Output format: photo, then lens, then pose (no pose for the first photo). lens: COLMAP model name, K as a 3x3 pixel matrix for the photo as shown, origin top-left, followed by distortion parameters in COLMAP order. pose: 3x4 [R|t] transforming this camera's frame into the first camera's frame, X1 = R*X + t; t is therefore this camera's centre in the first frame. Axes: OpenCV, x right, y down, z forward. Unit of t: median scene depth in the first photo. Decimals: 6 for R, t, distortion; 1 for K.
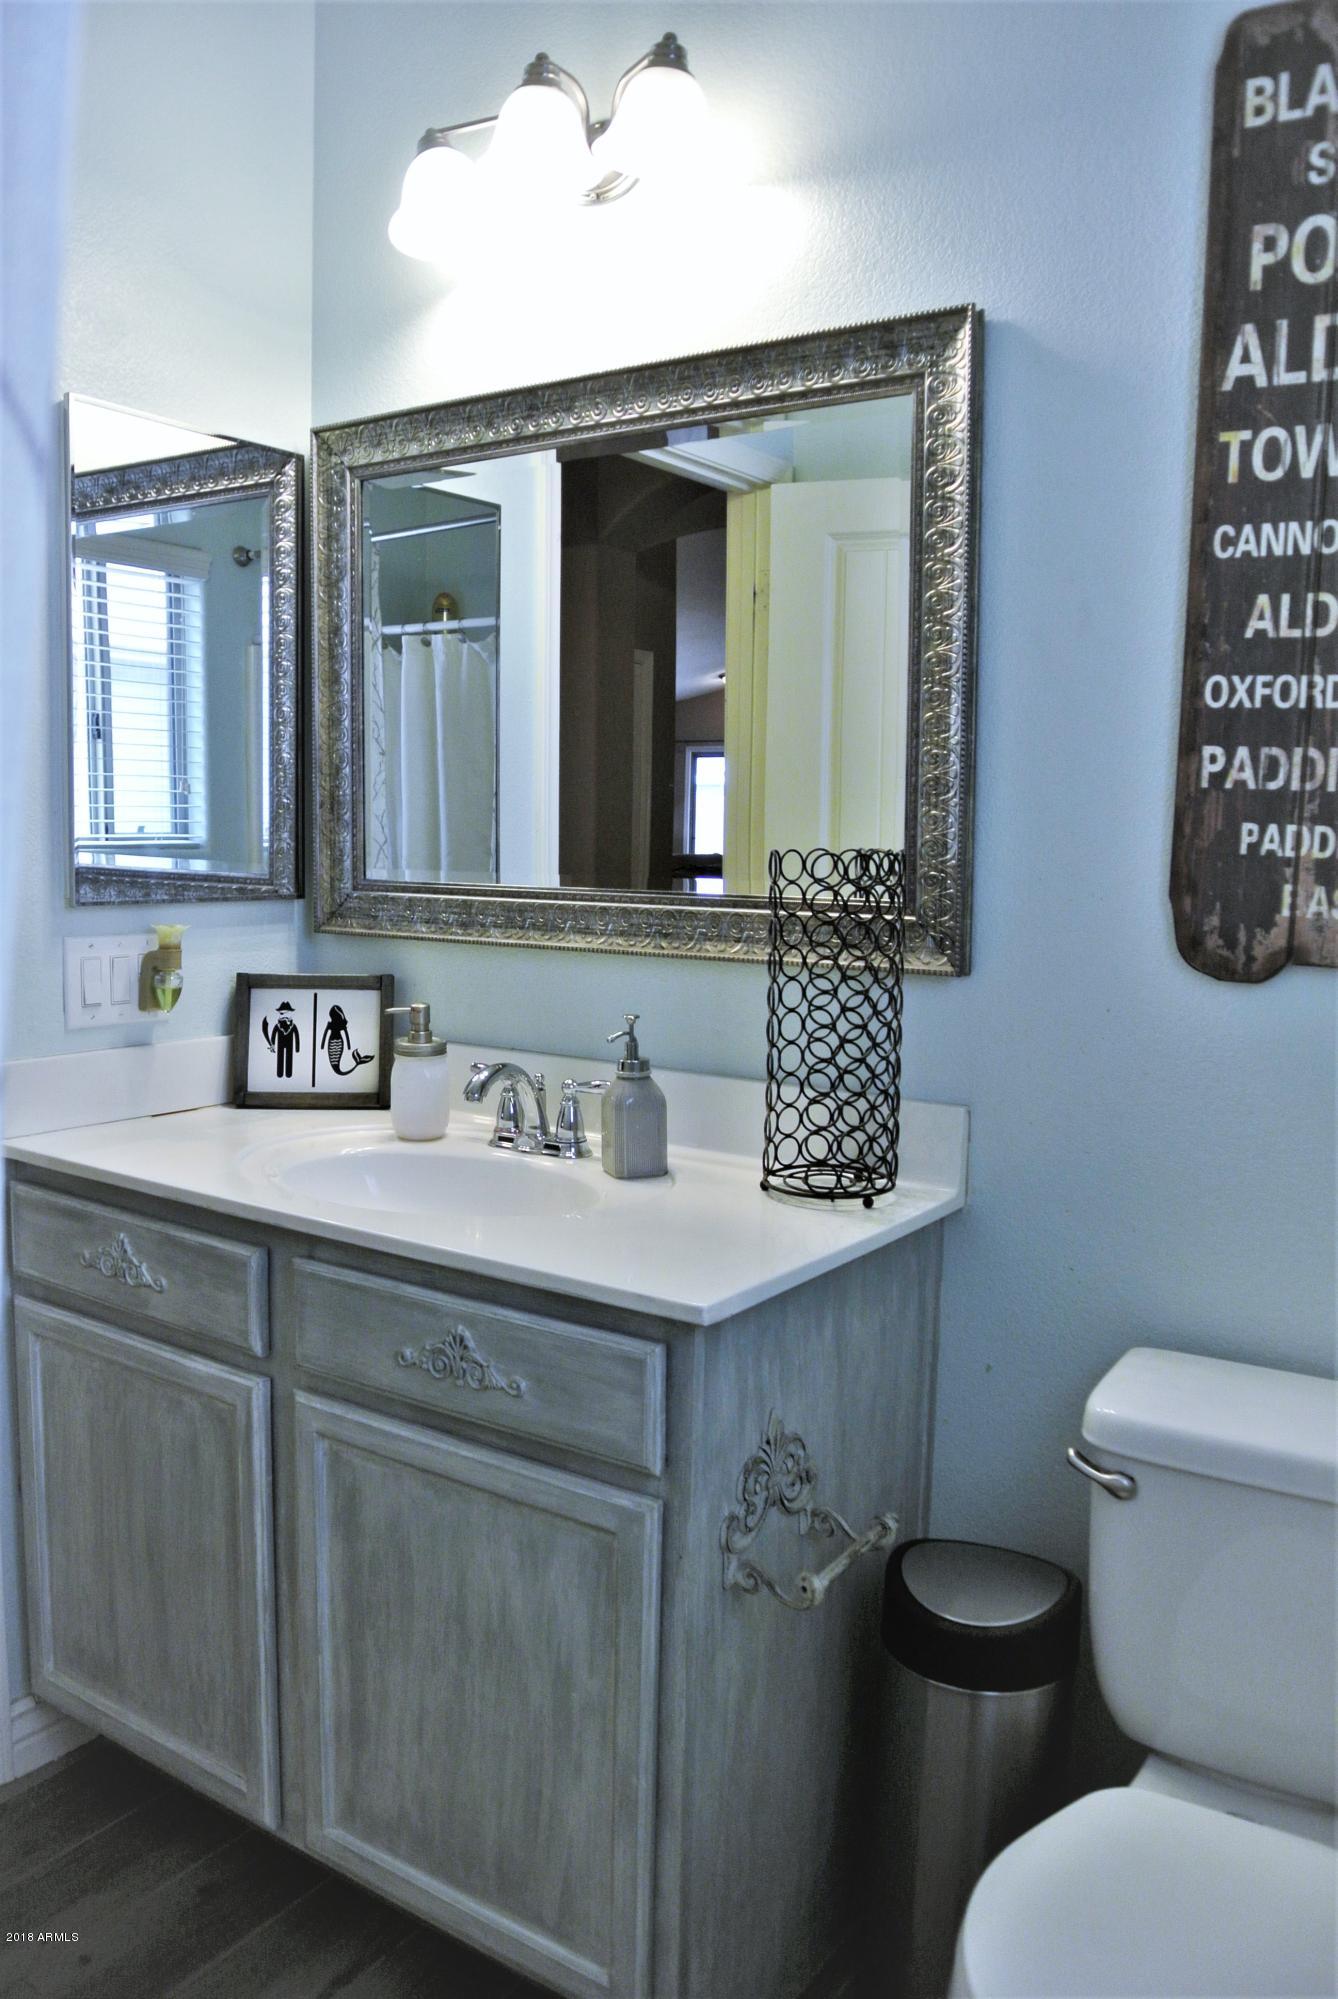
lens RADIAL K [[1569.3, 0, 674.7], [0, 1569.3, 1007.7], [0, 0, 1]] dist [-0.095380, 0.050703]
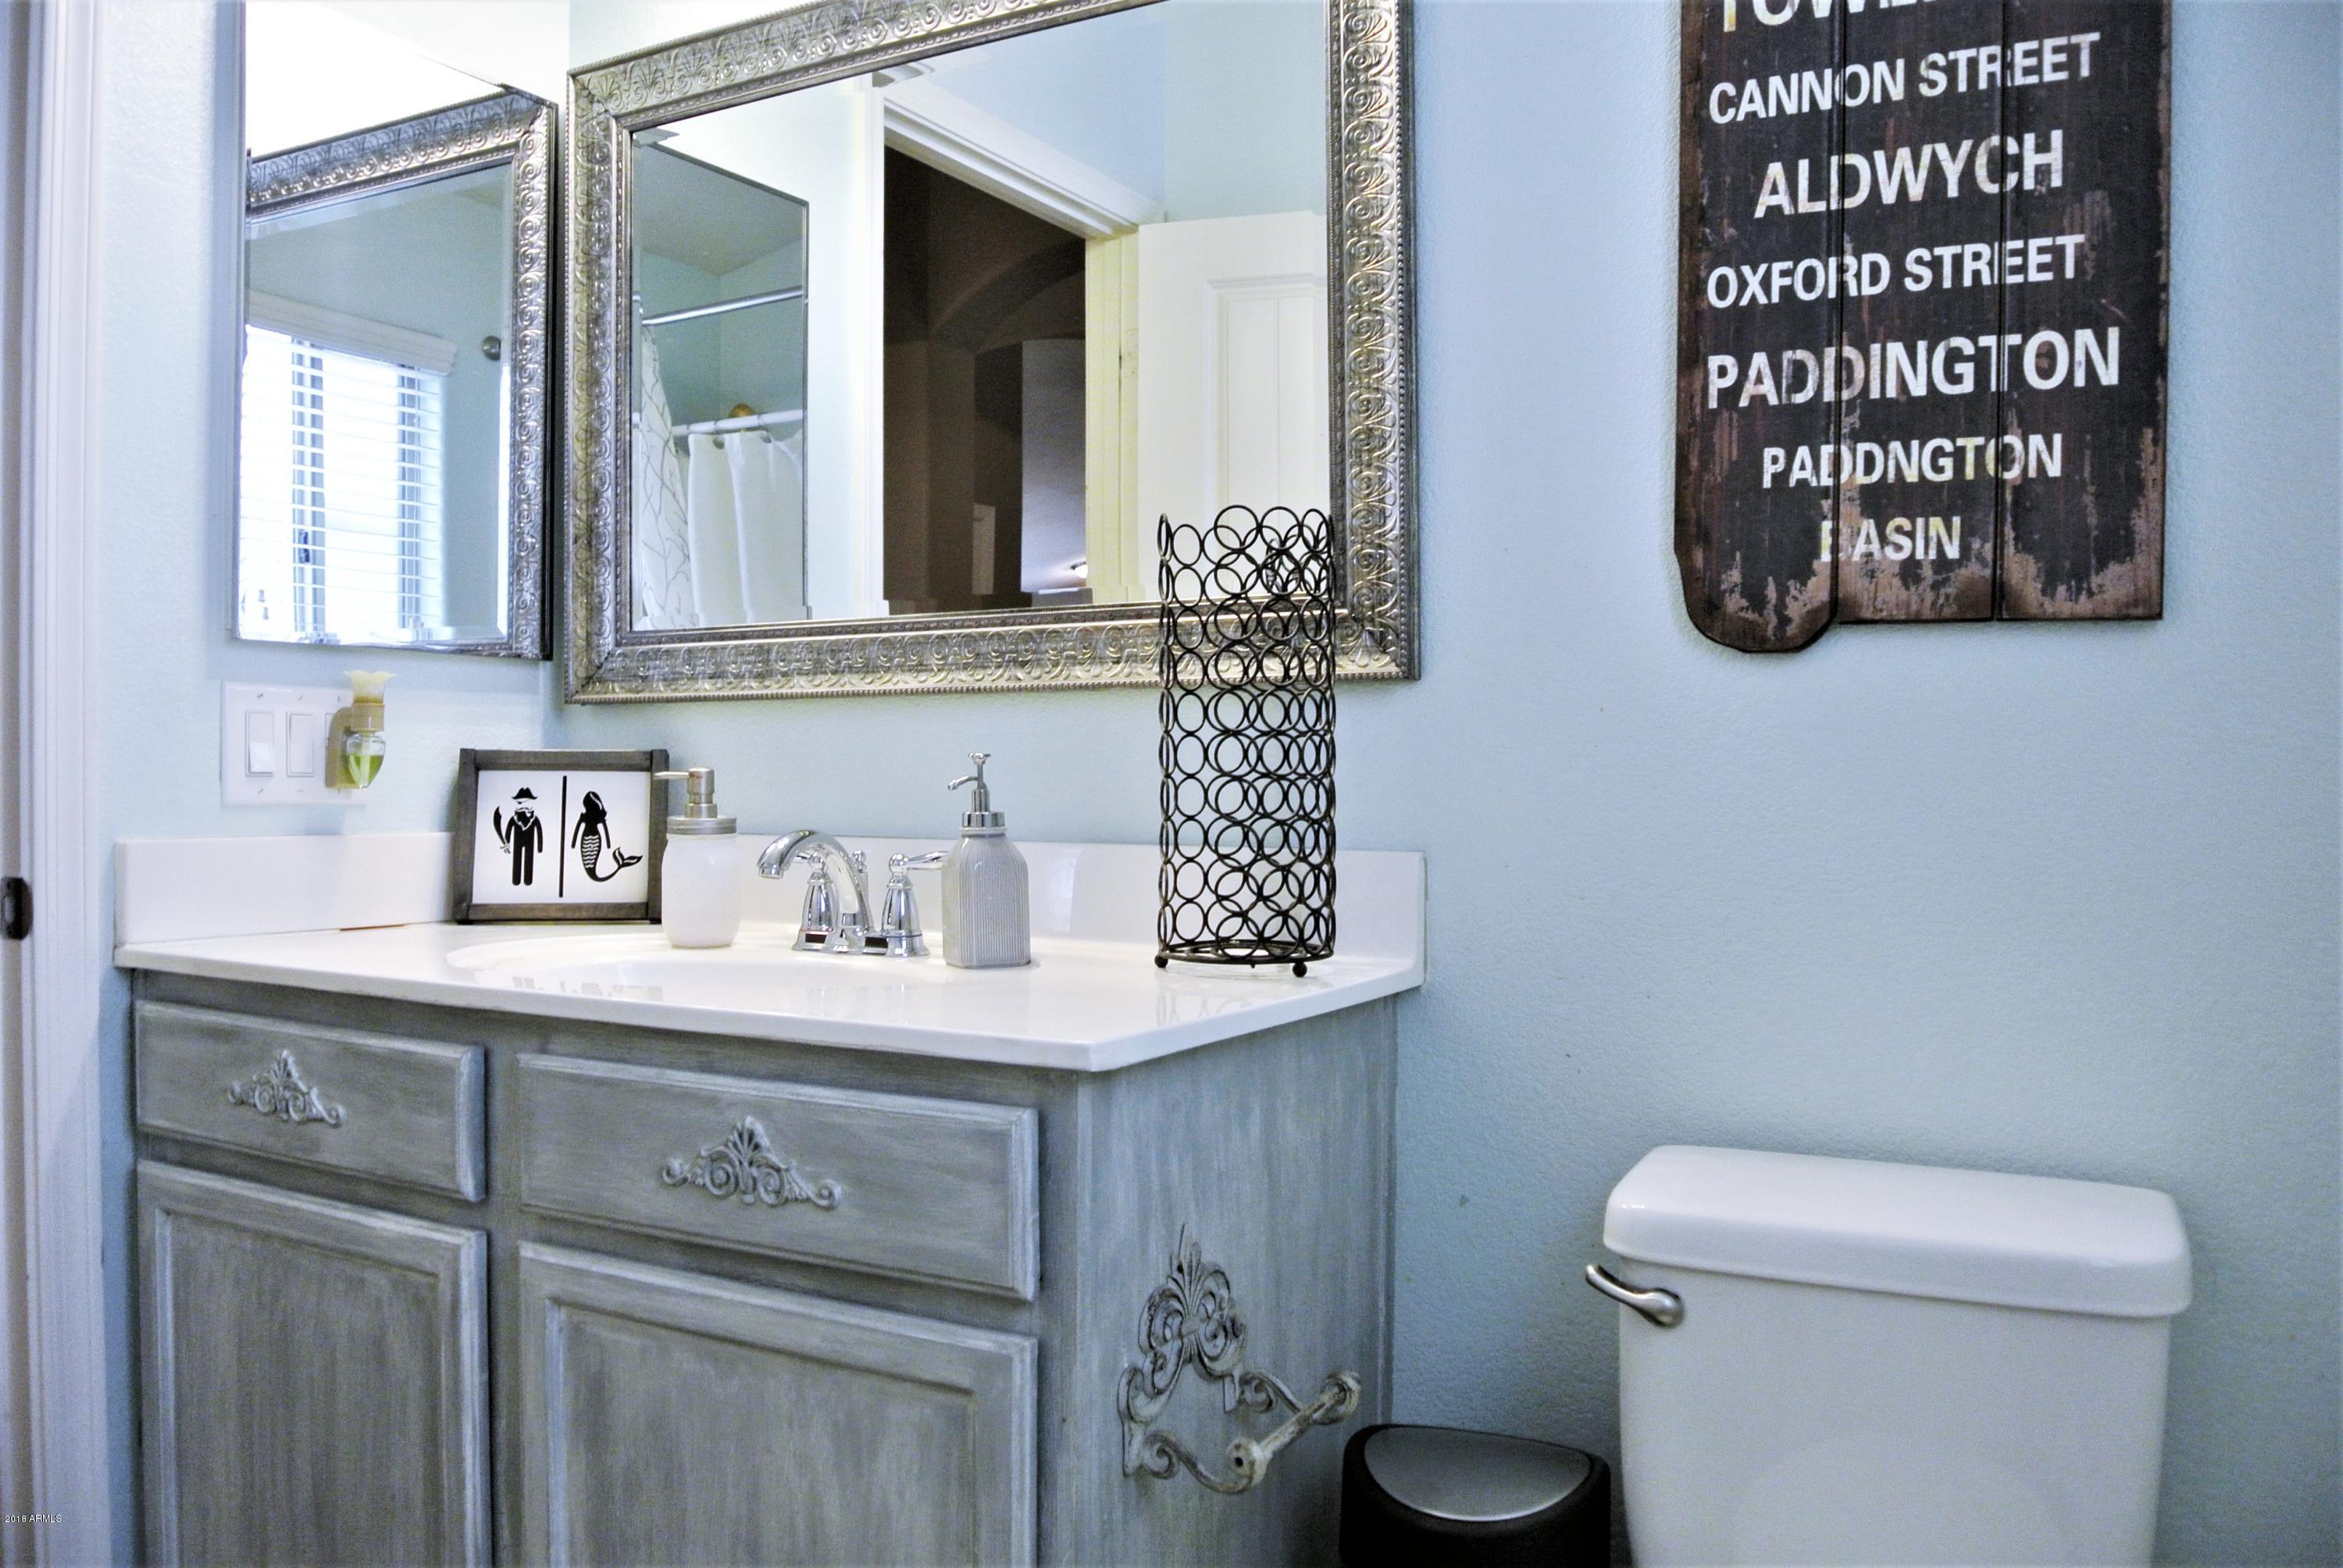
lens RADIAL K [[1844.1, 0, 1176.3], [0, 1844.1, 795.0], [0, 0, 1]] dist [-0.092113, 0.044102]
pose [[0.996351, -0.015591, 0.083917, -0.009171], [0.023881, 0.994830, -0.098705, 0.133226], [-0.081944, 0.100348, 0.991572, 0.123256]]
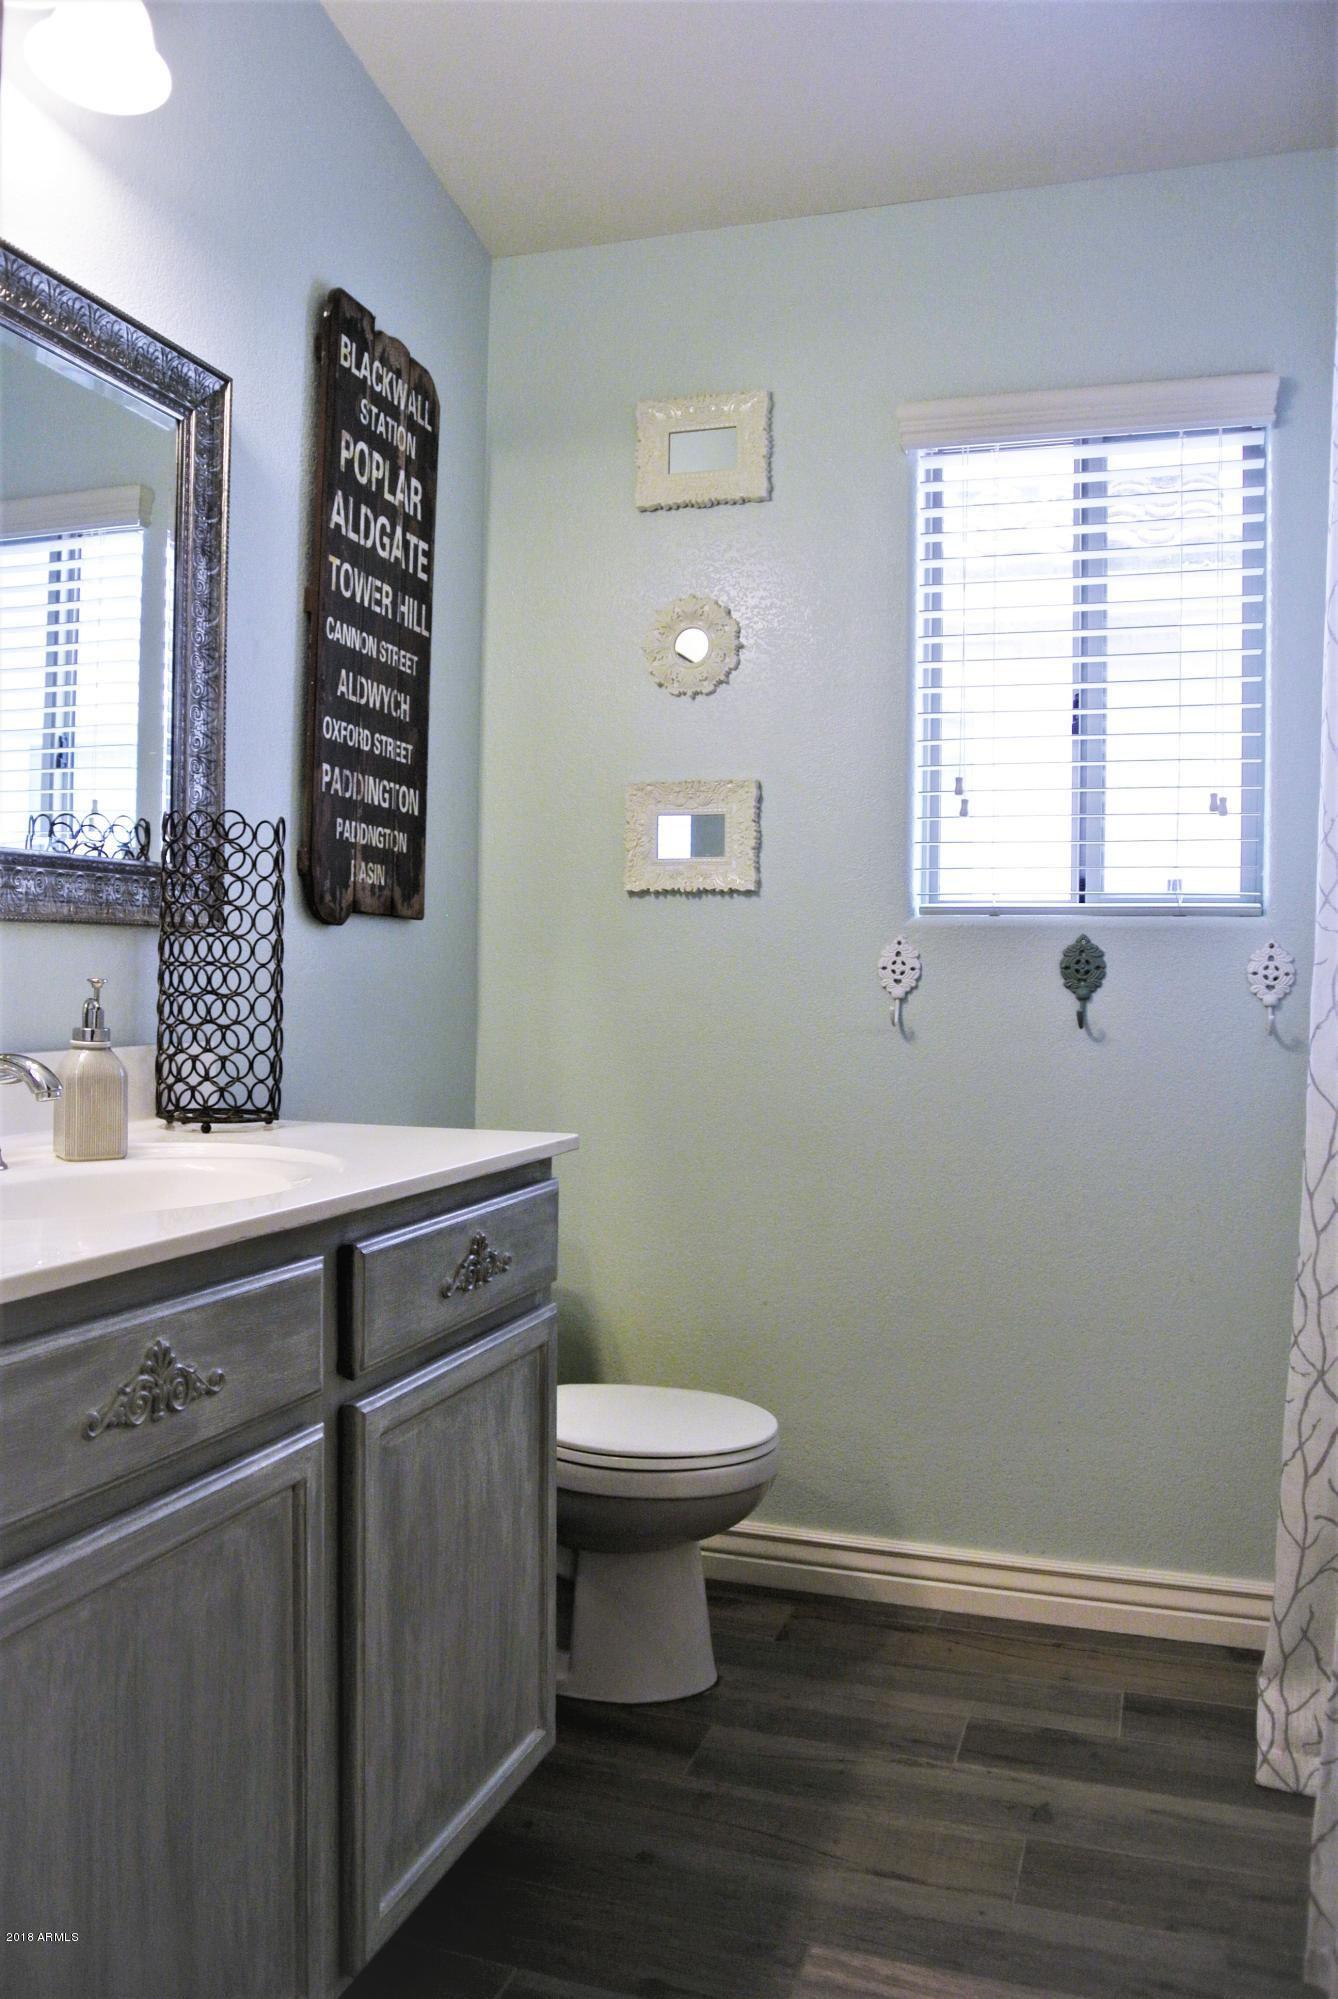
lens RADIAL K [[1543.3, 0, 669.0], [0, 1543.3, 999.5], [0, 0, 1]] dist [-0.092920, 0.044869]
pose [[-0.268177, -0.039754, 0.962549, -1.106495], [0.089832, 0.993763, 0.066071, -0.013495], [-0.959172, 0.104186, -0.262933, 1.055849]]
